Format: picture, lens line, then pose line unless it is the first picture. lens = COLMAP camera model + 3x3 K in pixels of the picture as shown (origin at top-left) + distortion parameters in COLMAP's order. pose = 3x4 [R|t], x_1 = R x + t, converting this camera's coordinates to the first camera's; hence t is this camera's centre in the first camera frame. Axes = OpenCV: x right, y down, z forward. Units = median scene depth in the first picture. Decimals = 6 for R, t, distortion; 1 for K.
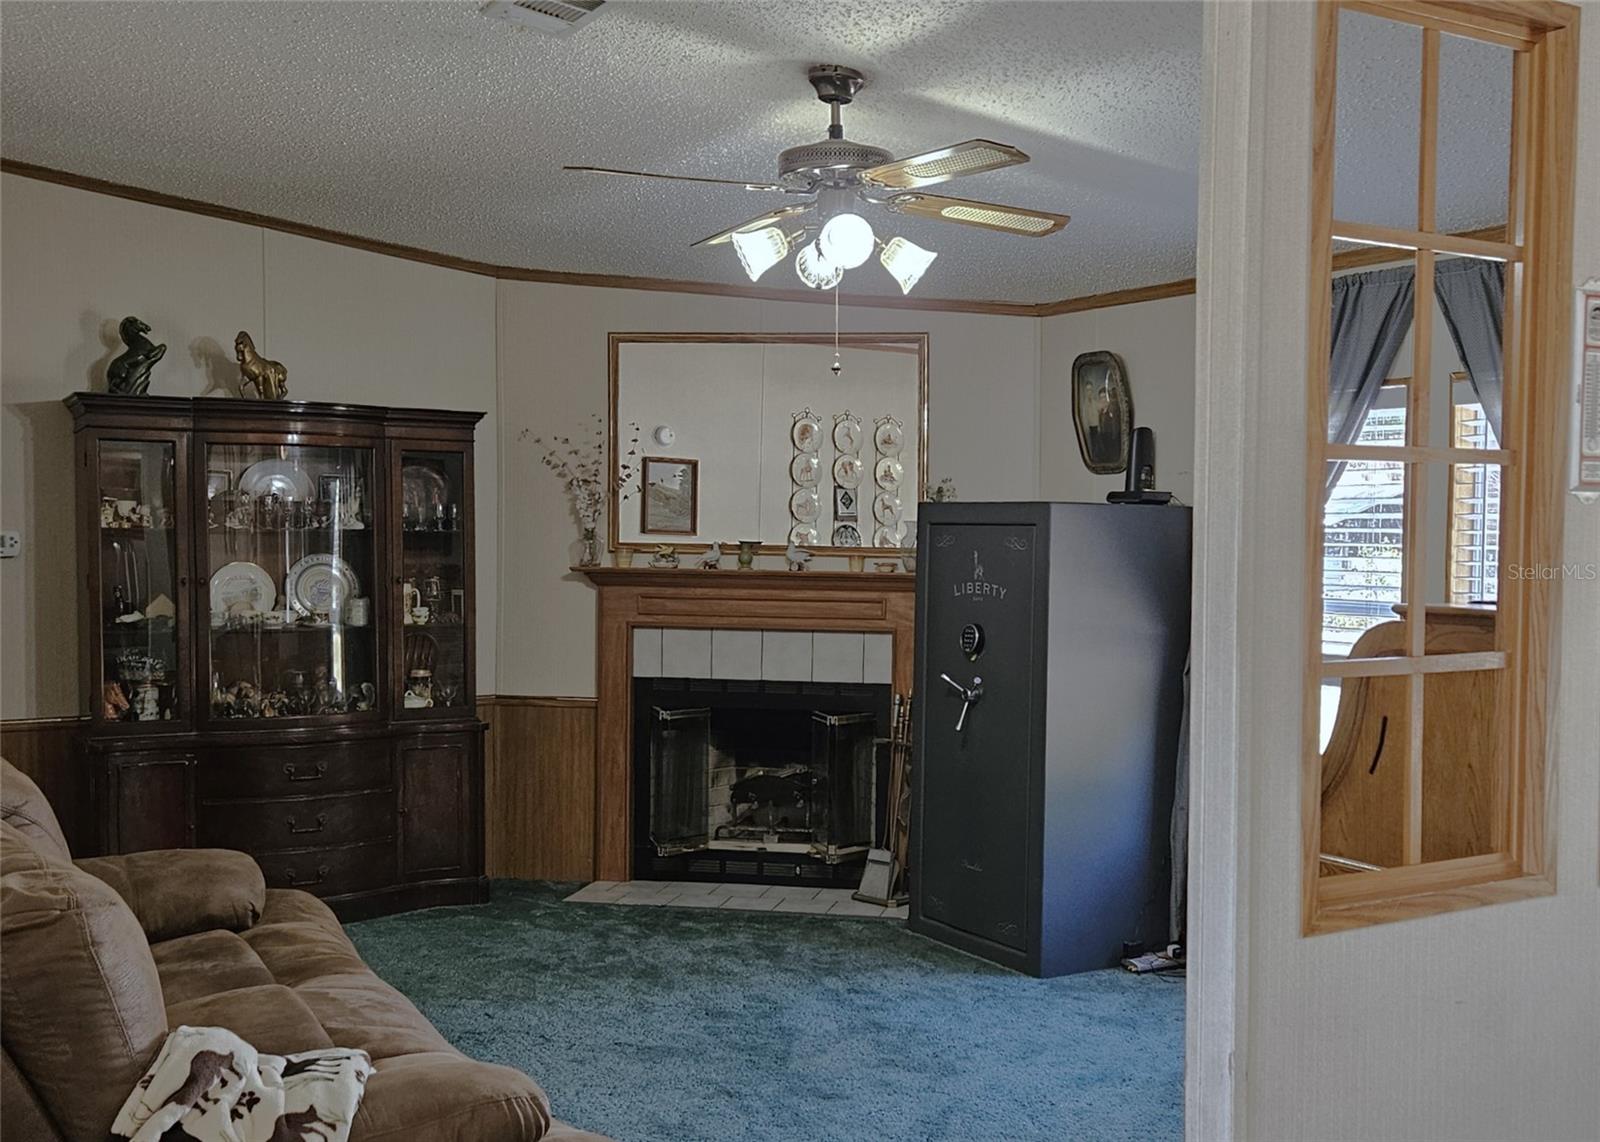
lens RADIAL K [[1539.8, 0, 800.0], [0, 1539.8, 571.0], [0, 0, 1]] dist [0.053616, -0.201484]
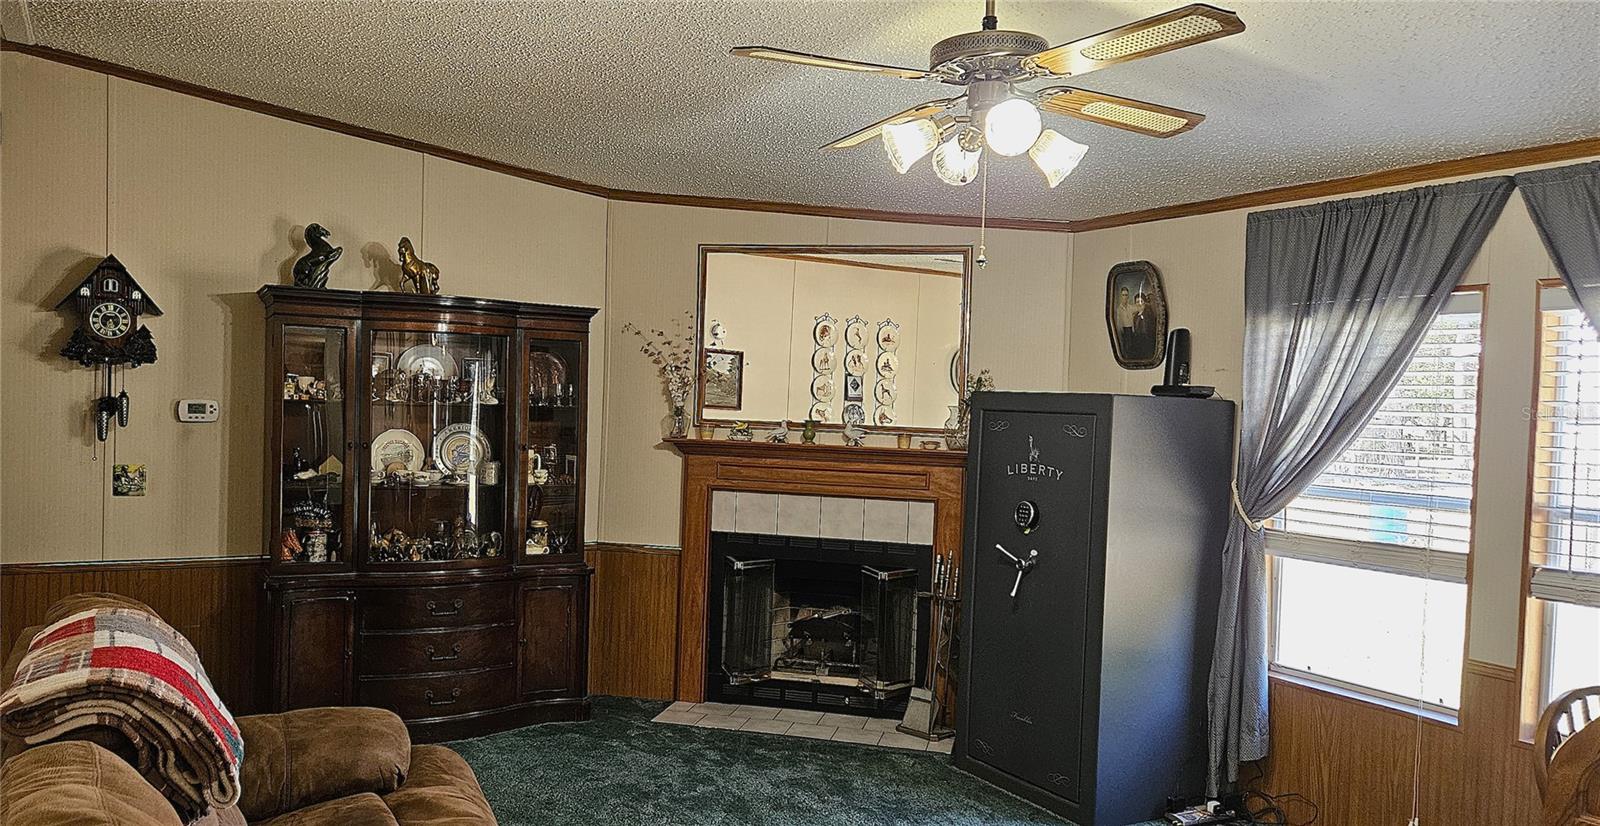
lens RADIAL K [[1597.5, 0, 800.0], [0, 1597.5, 413.0], [0, 0, 1]] dist [0.072643, -0.475271]
pose [[0.994559, 0.021109, -0.102015, 0.076823], [-0.024424, 0.999210, -0.031352, 0.012943], [0.101273, 0.033673, 0.994289, -0.207863]]
